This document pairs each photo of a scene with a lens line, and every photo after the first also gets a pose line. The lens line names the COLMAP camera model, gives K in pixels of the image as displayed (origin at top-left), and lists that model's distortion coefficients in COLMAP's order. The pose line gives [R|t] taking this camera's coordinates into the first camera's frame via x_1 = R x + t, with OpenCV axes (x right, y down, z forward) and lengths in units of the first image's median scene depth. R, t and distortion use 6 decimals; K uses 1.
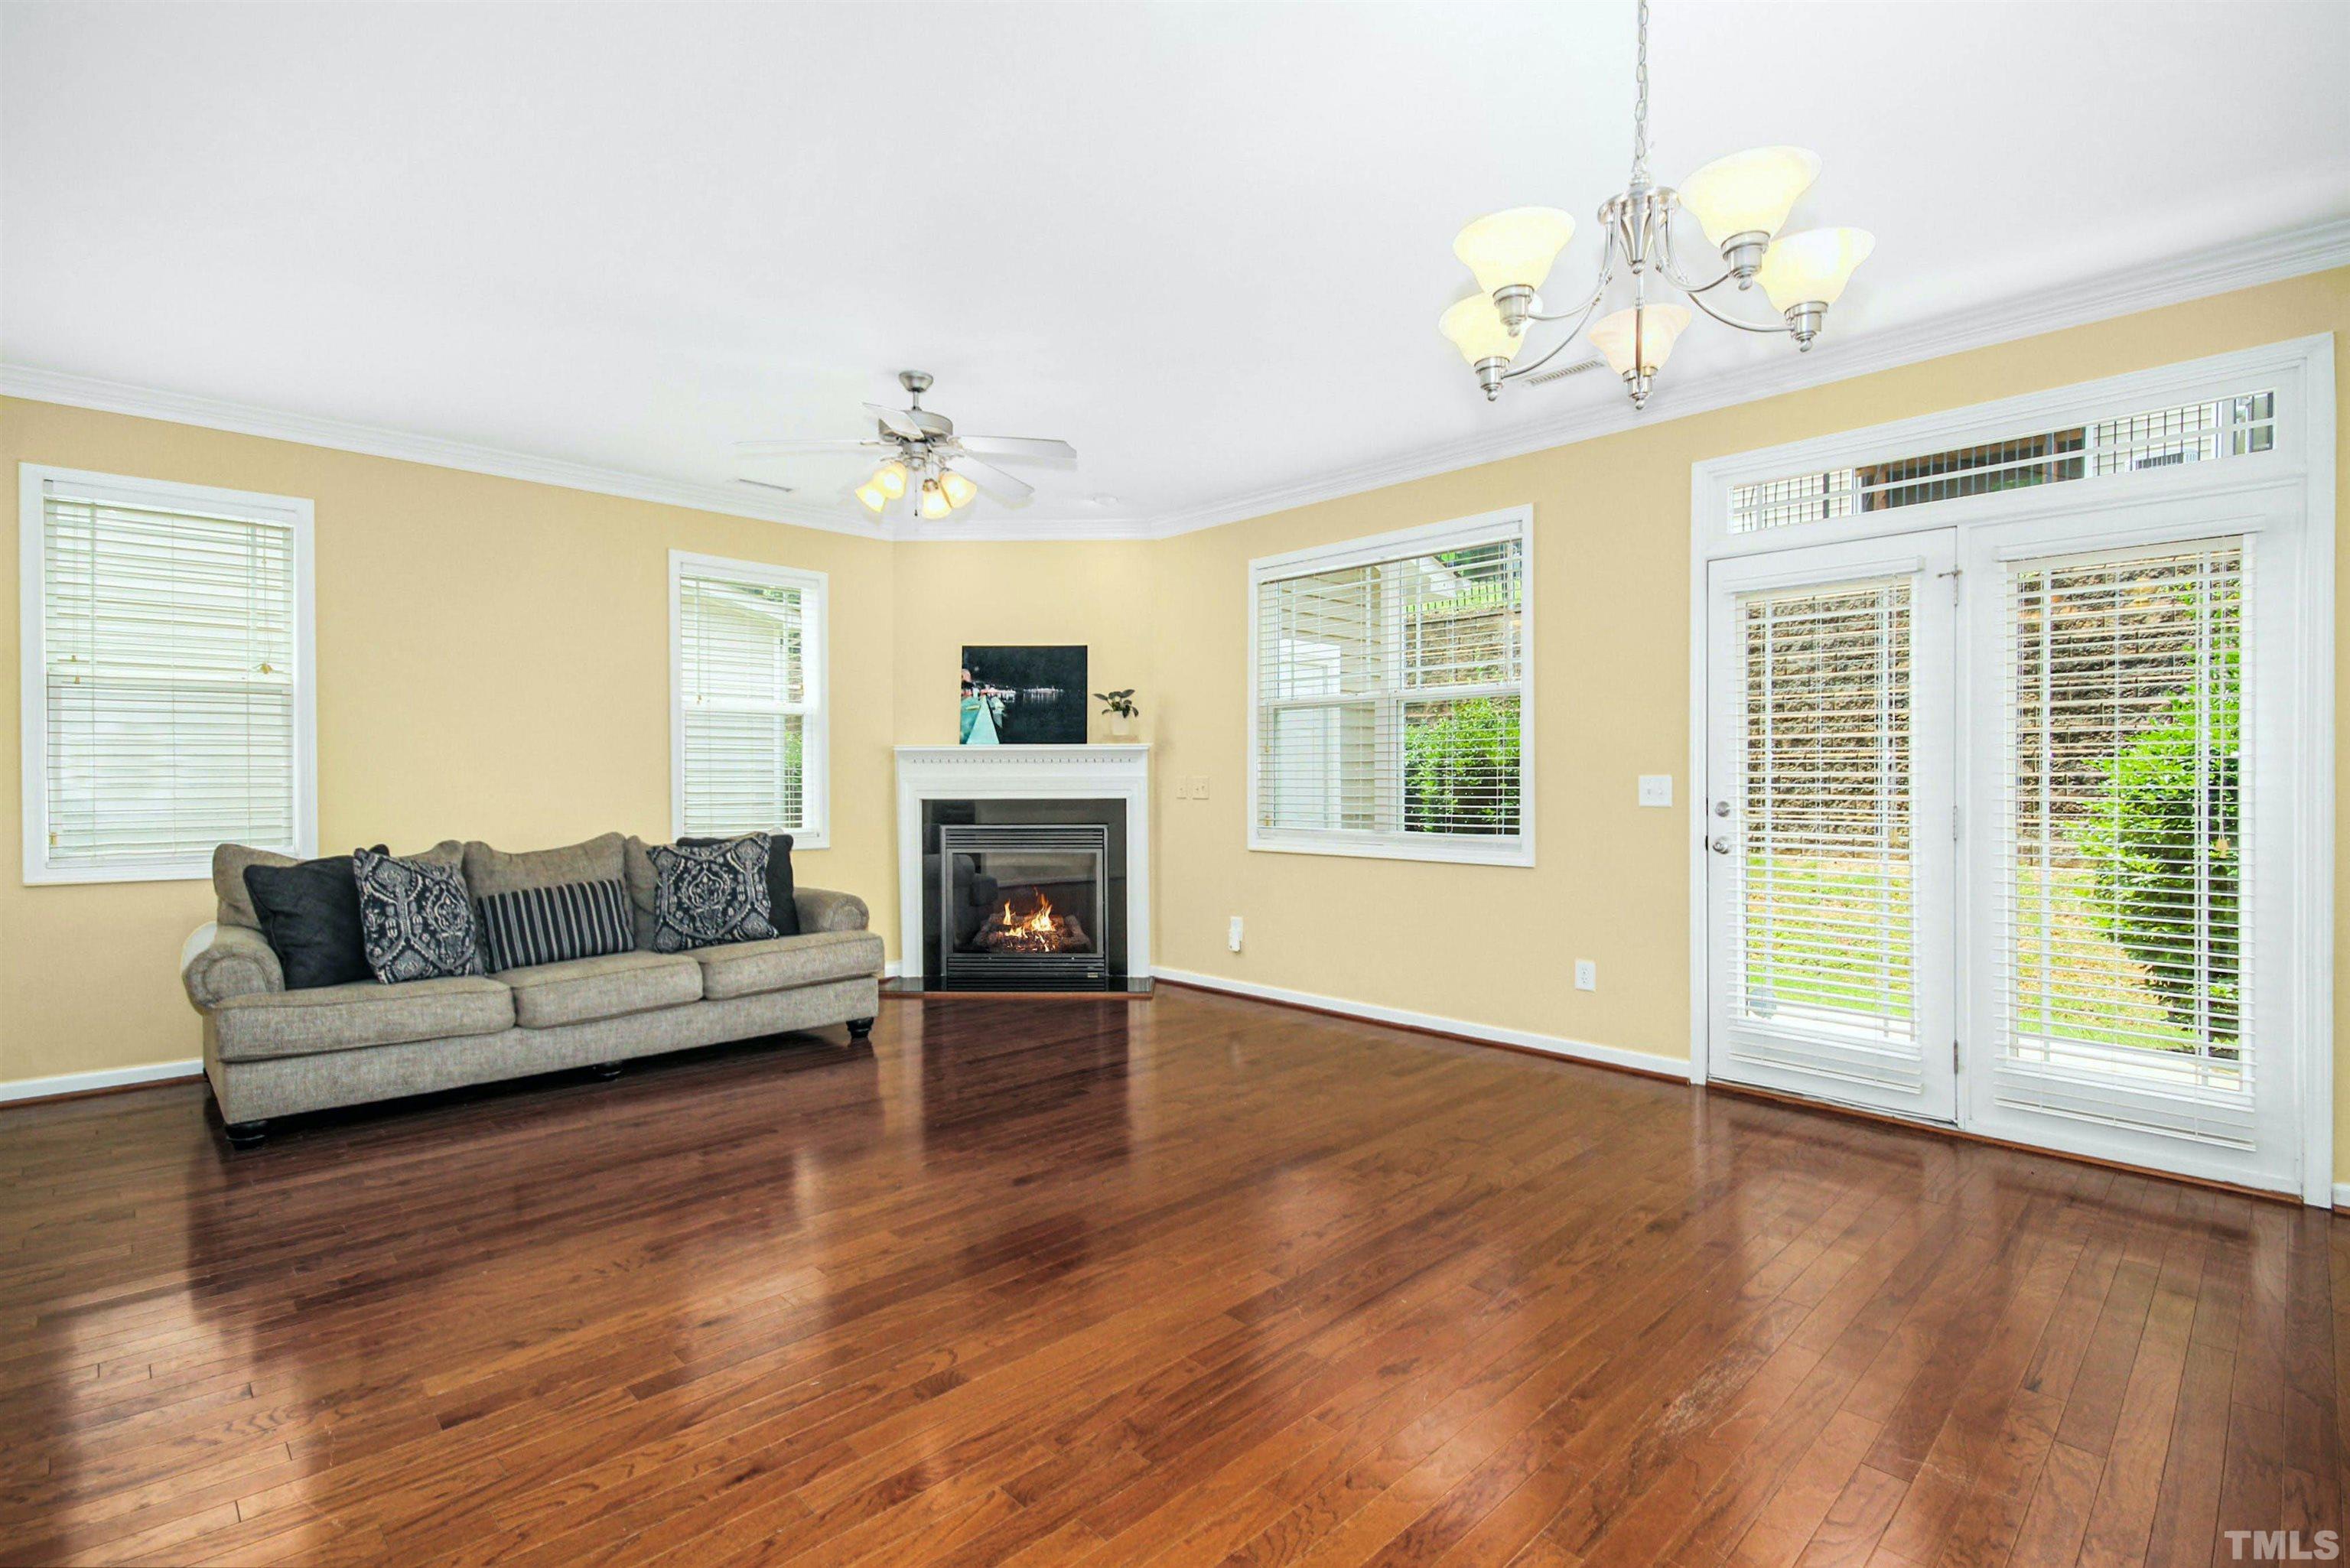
lens RADIAL K [[1120.4, 0, 1162.2], [0, 1120.4, 769.5], [0, 0, 1]] dist [0.015584, 0.000197]
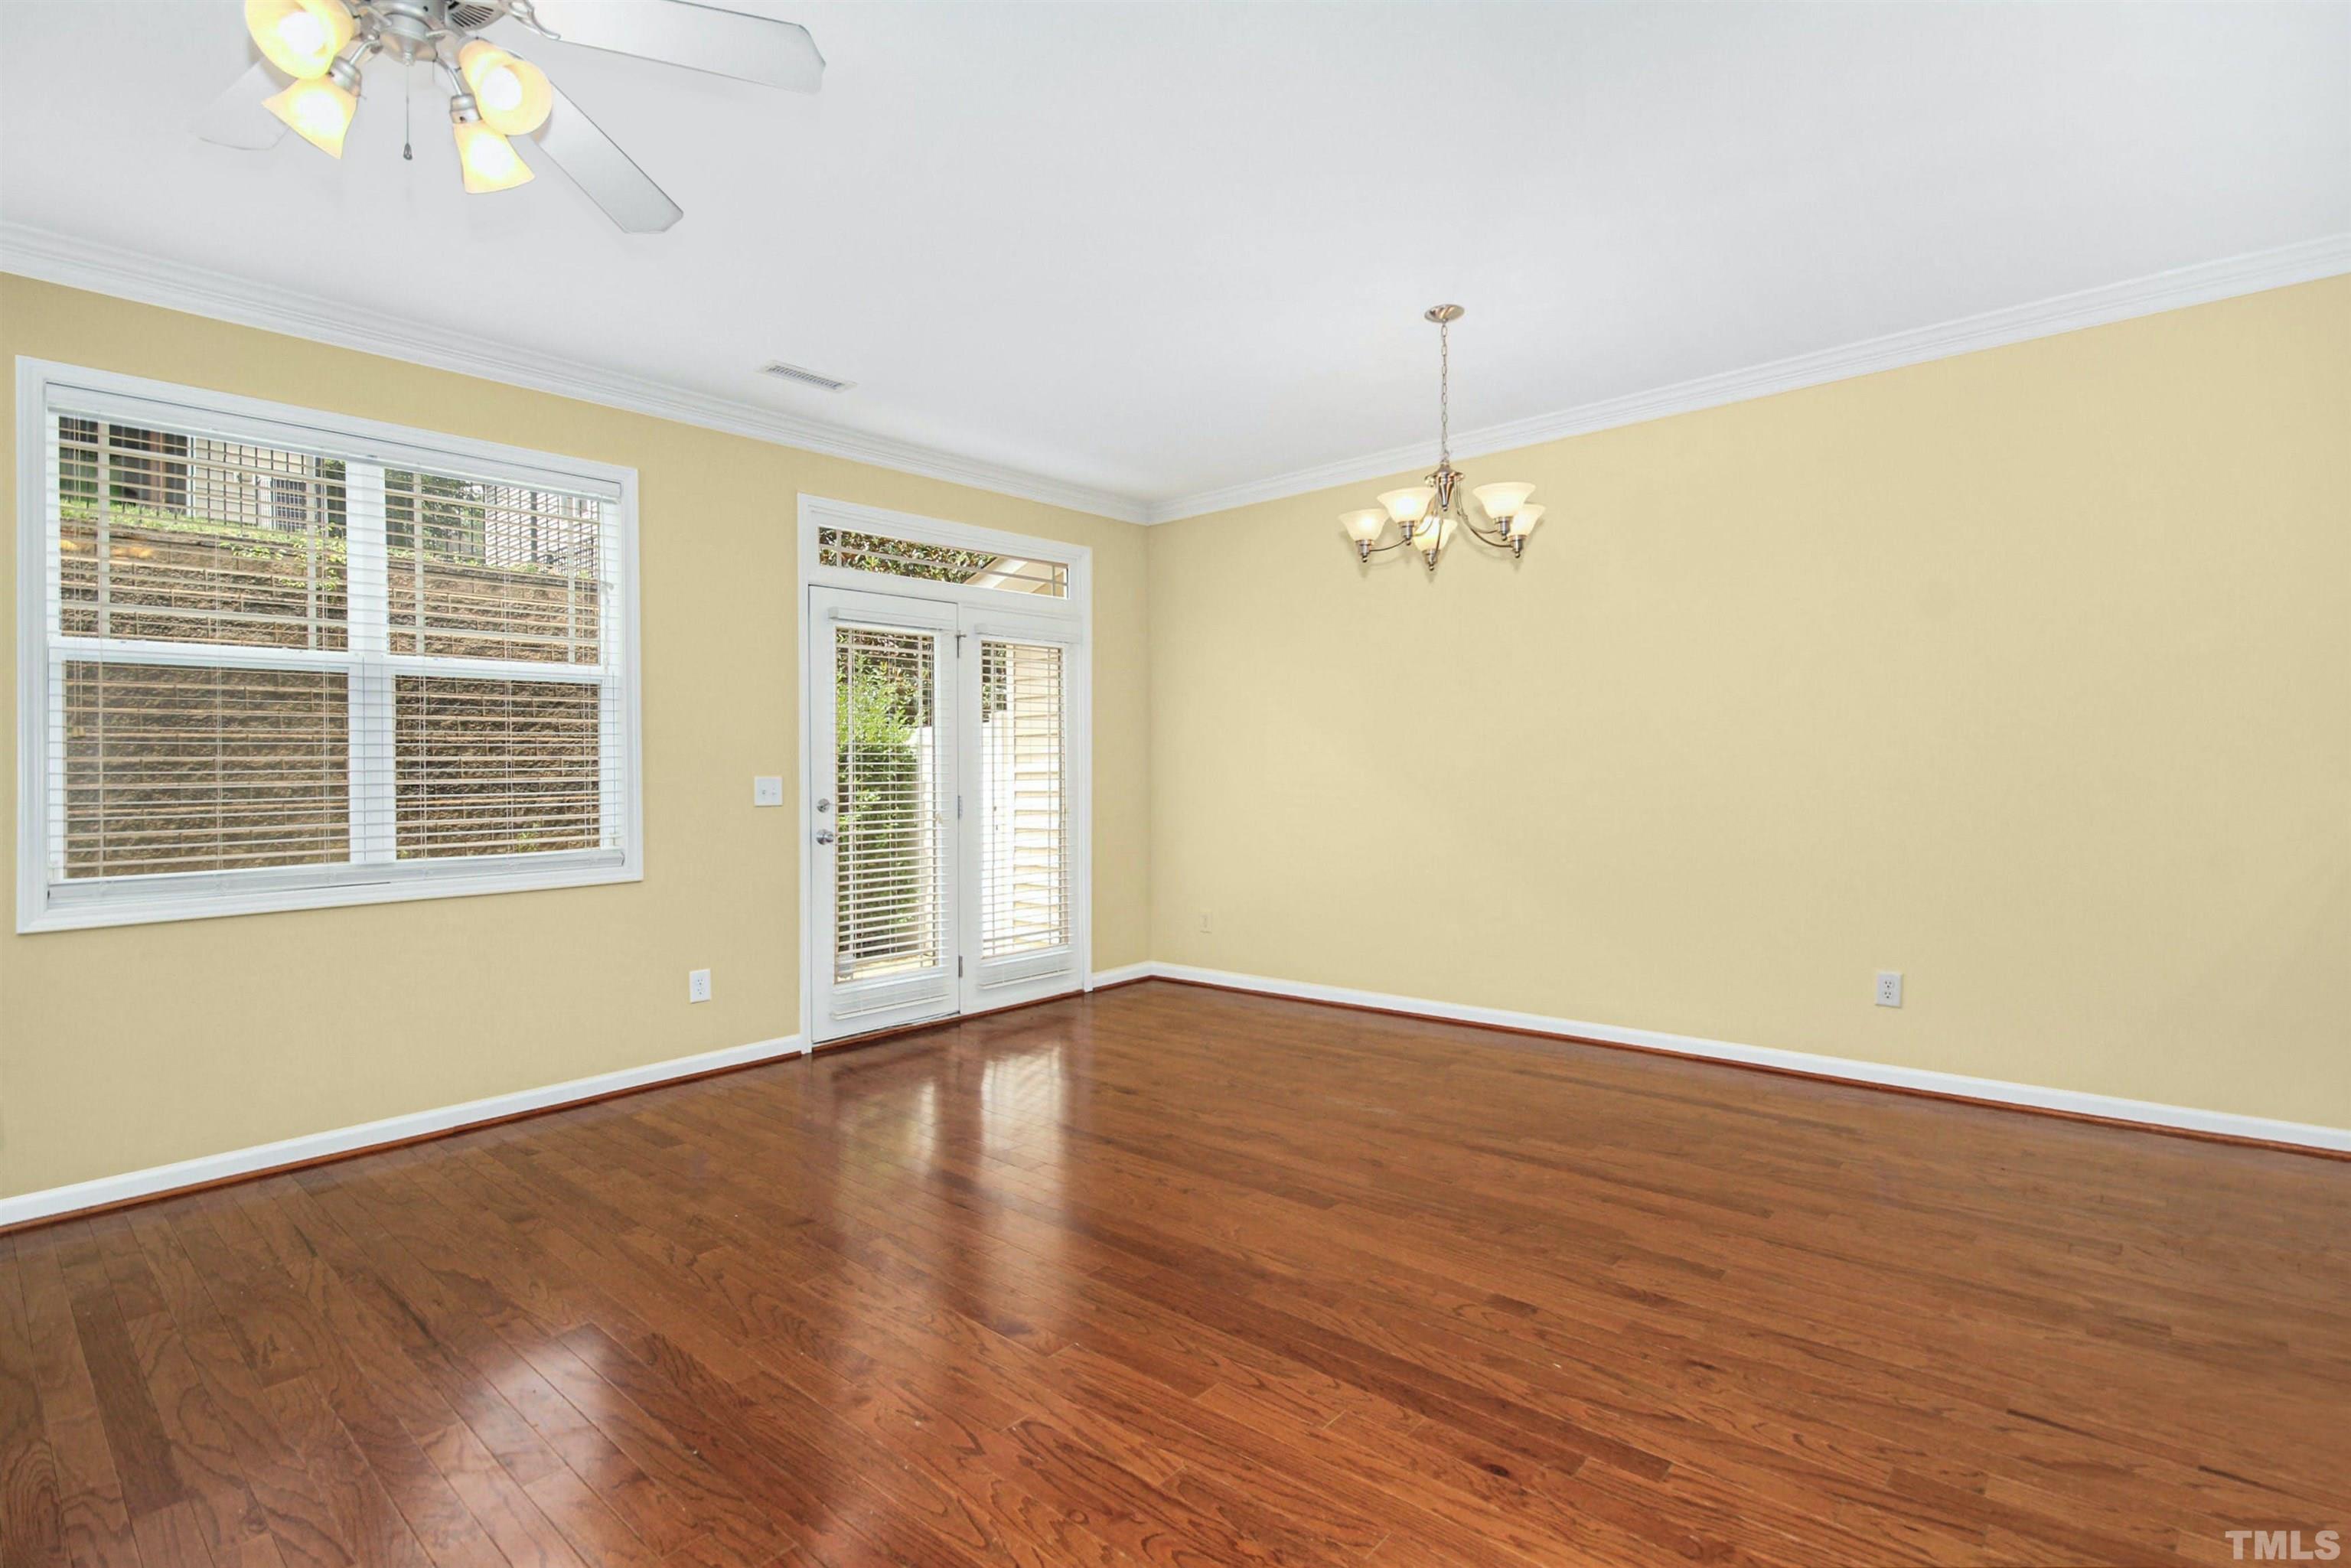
lens RADIAL K [[1120.9, 0, 1177.2], [0, 1120.9, 768.0], [0, 0, 1]] dist [0.015584, 0.000197]
pose [[-0.097390, 0.005733, 0.995230, -0.663587], [0.007577, 0.999959, -0.005018, 0.006626], [-0.995217, 0.007052, -0.097429, 0.741373]]
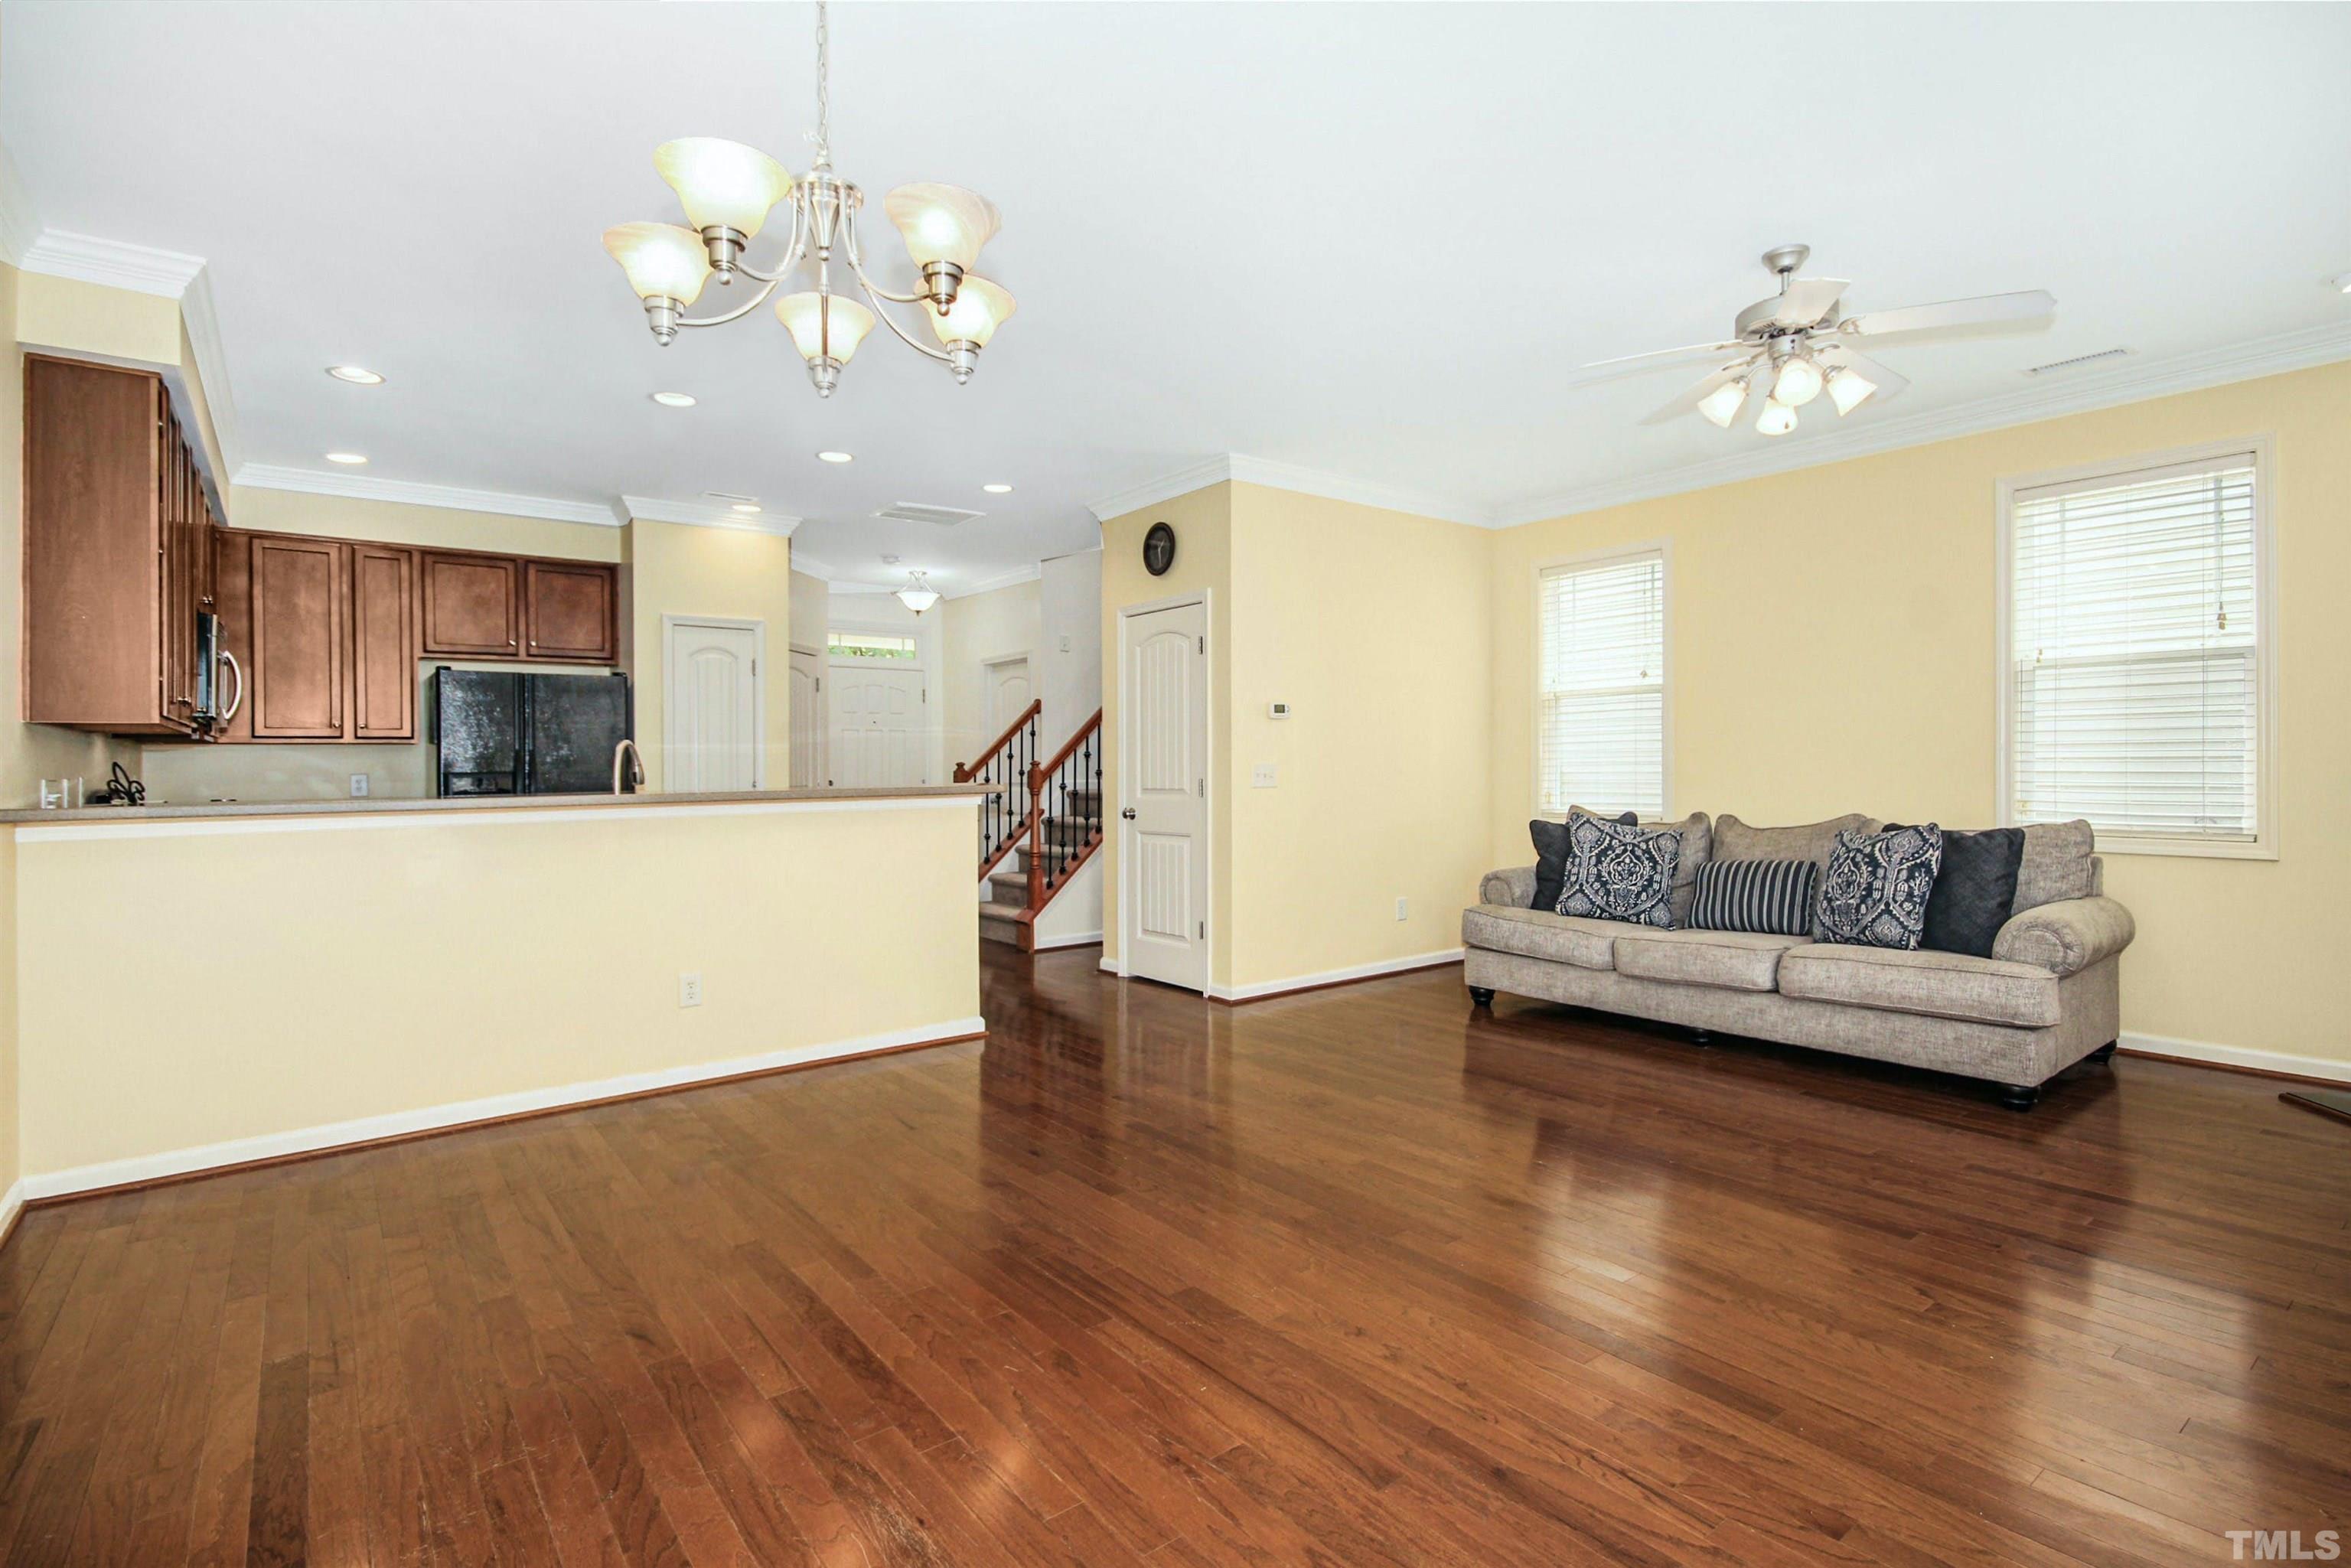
lens RADIAL K [[1120.9, 0, 1166.8], [0, 1120.9, 767.4], [0, 0, 1]] dist [0.015584, 0.000197]
pose [[-0.104546, 0.005615, -0.994504, 0.625490], [0.019897, 0.999796, 0.003554, 0.002499], [0.994321, -0.019416, -0.104637, 0.636029]]
